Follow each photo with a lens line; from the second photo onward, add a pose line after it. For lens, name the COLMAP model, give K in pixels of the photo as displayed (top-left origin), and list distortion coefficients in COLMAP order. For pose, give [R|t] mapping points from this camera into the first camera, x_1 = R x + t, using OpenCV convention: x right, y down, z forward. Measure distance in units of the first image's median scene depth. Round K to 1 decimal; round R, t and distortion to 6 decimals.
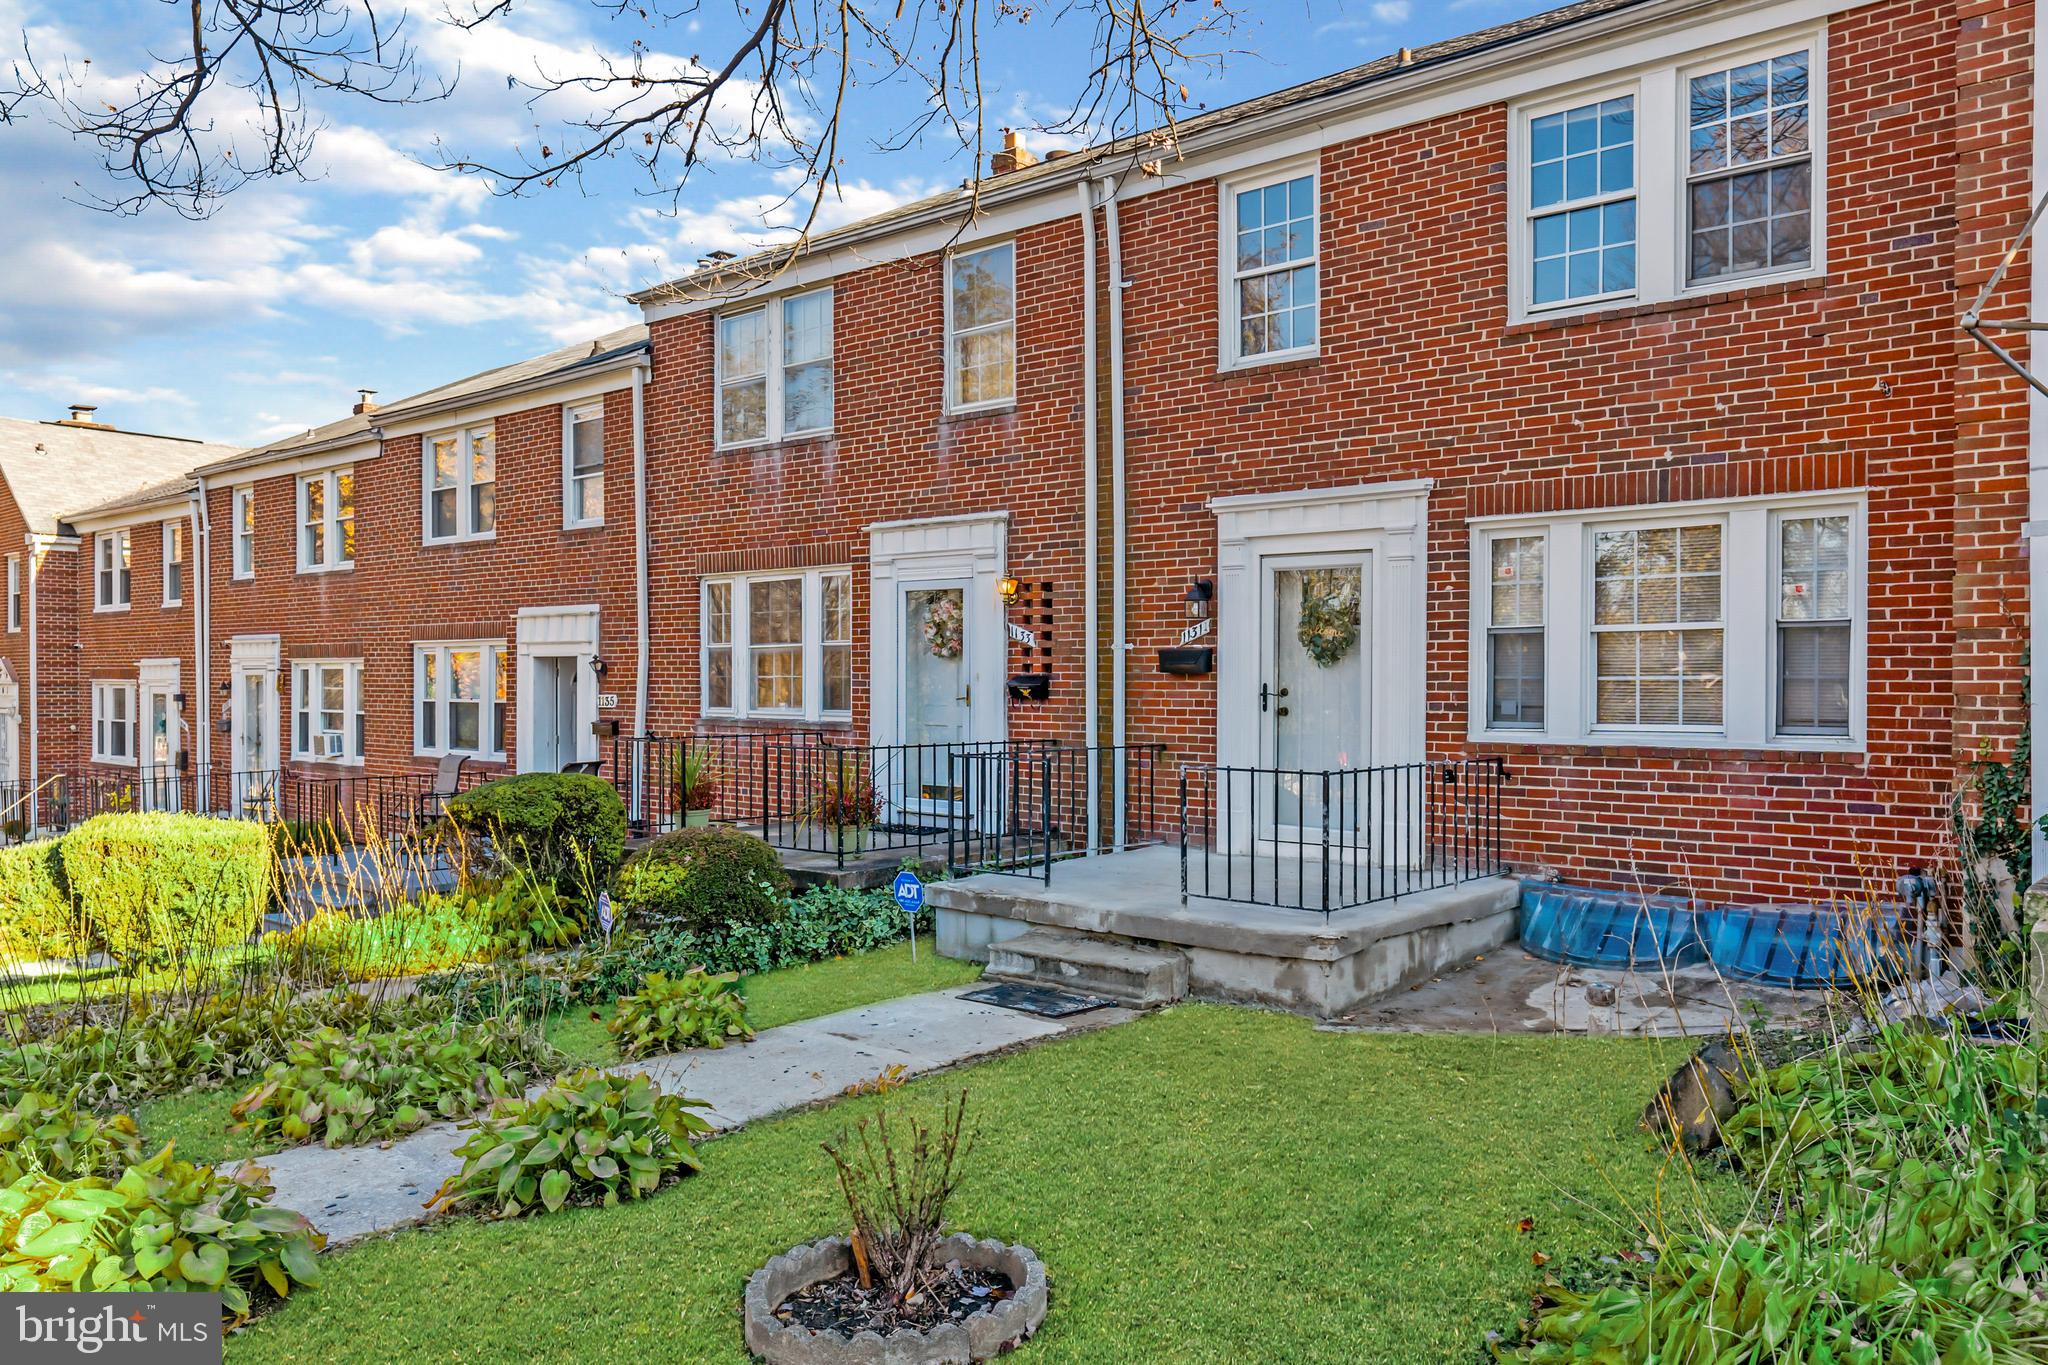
lens RADIAL K [[1585.2, 0, 1022.7], [0, 1585.2, 677.6], [0, 0, 1]] dist [-0.004470, -0.001979]
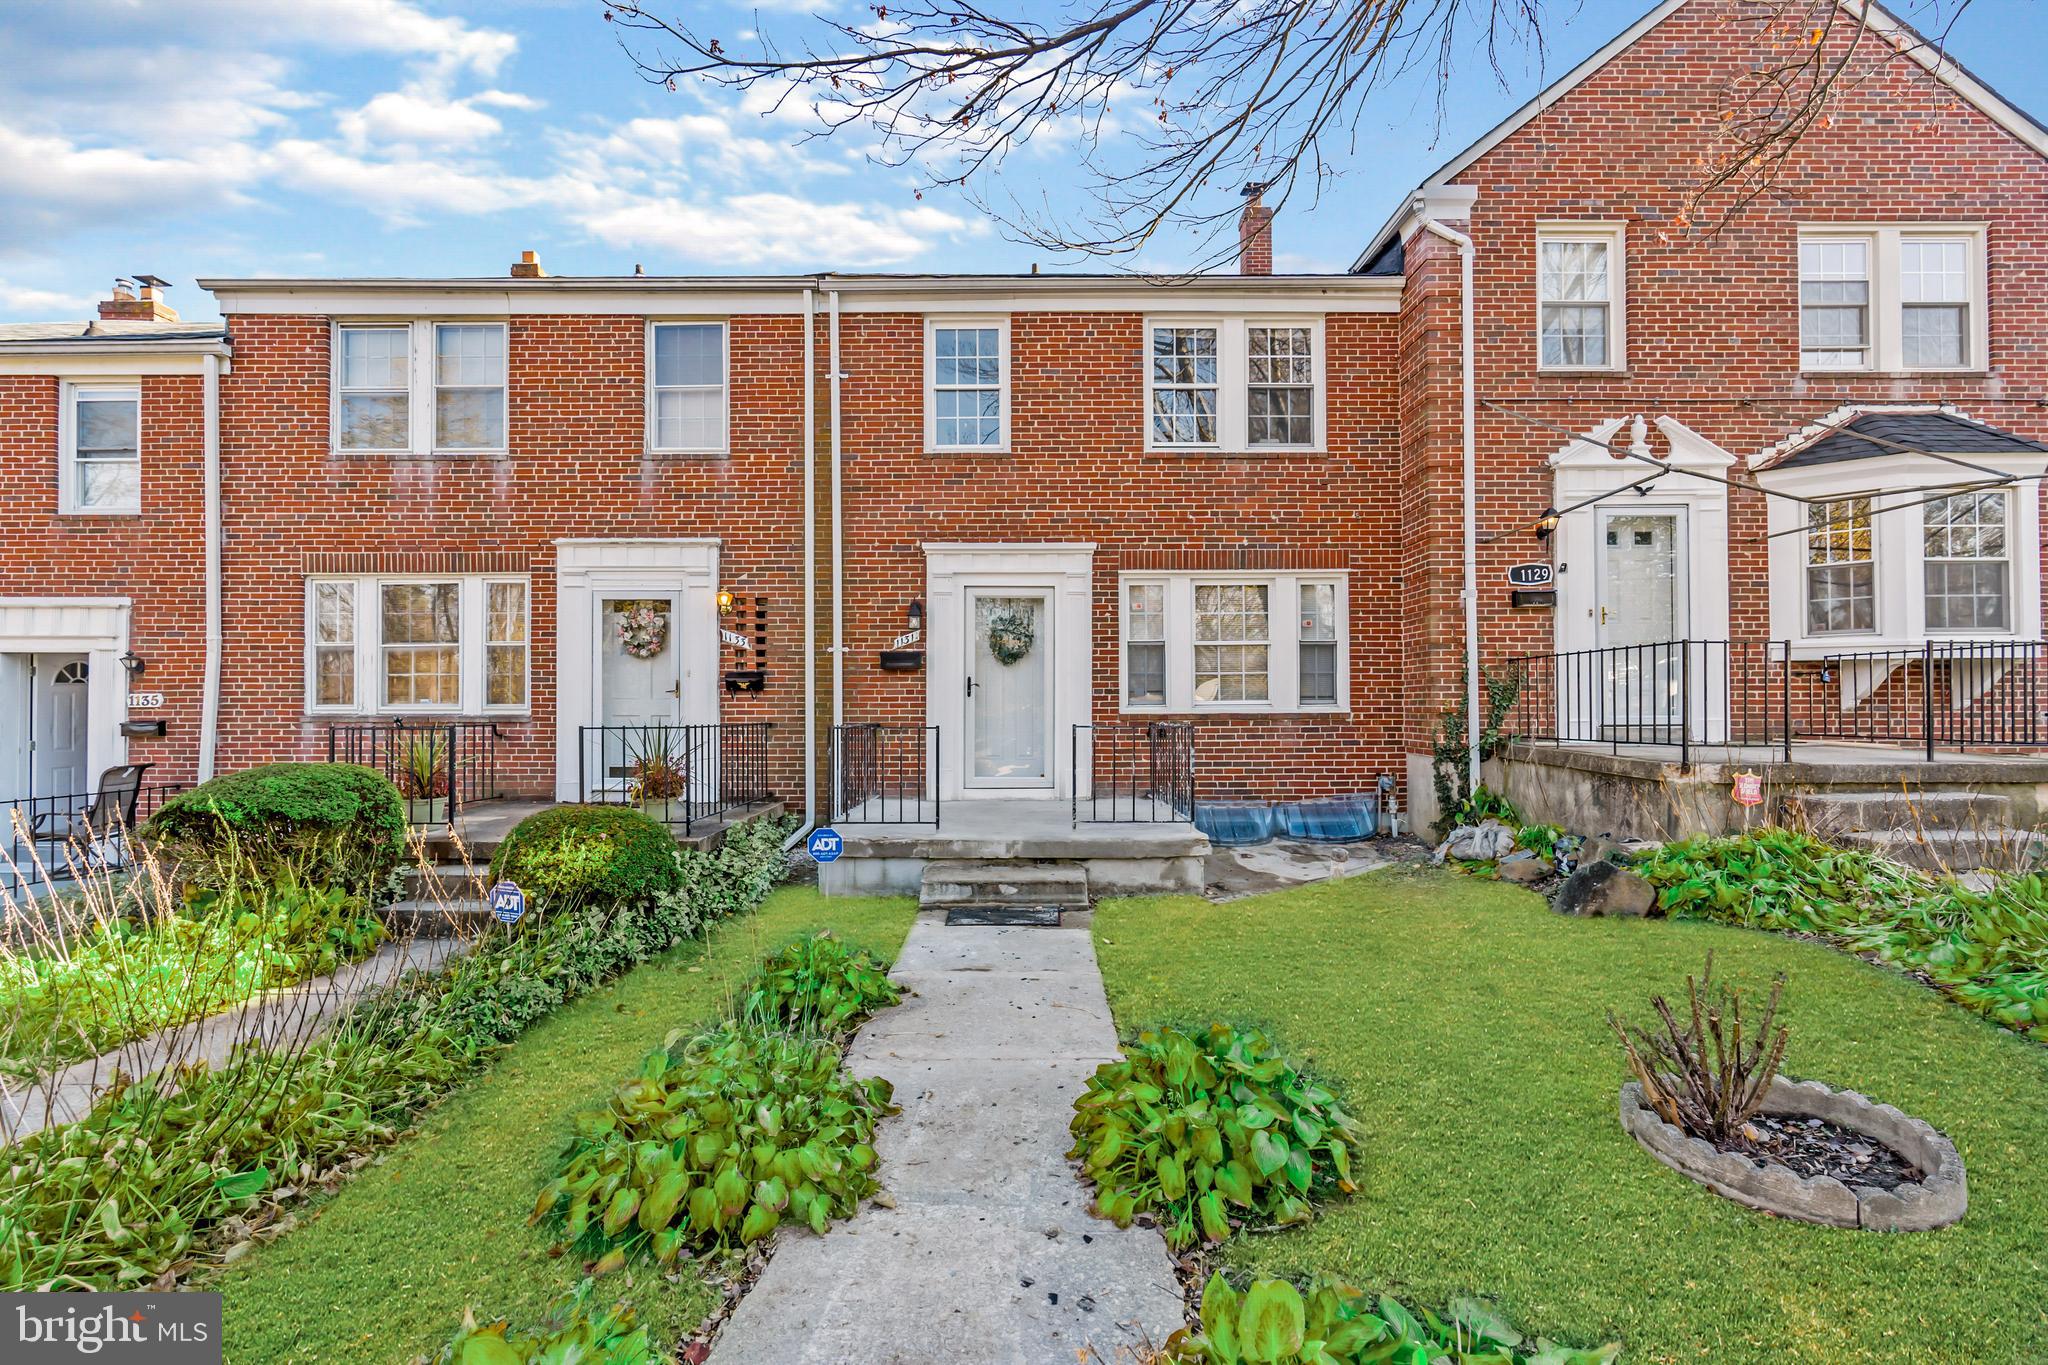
lens RADIAL K [[938.8, 0, 1017.5], [0, 938.8, 689.9], [0, 0, 1]] dist [-0.013311, 0.004991]
pose [[0.732147, 0.012636, 0.681029, -0.372515], [0.004091, 0.999728, -0.022947, 0.033548], [-0.681134, 0.019587, 0.731897, 0.348733]]
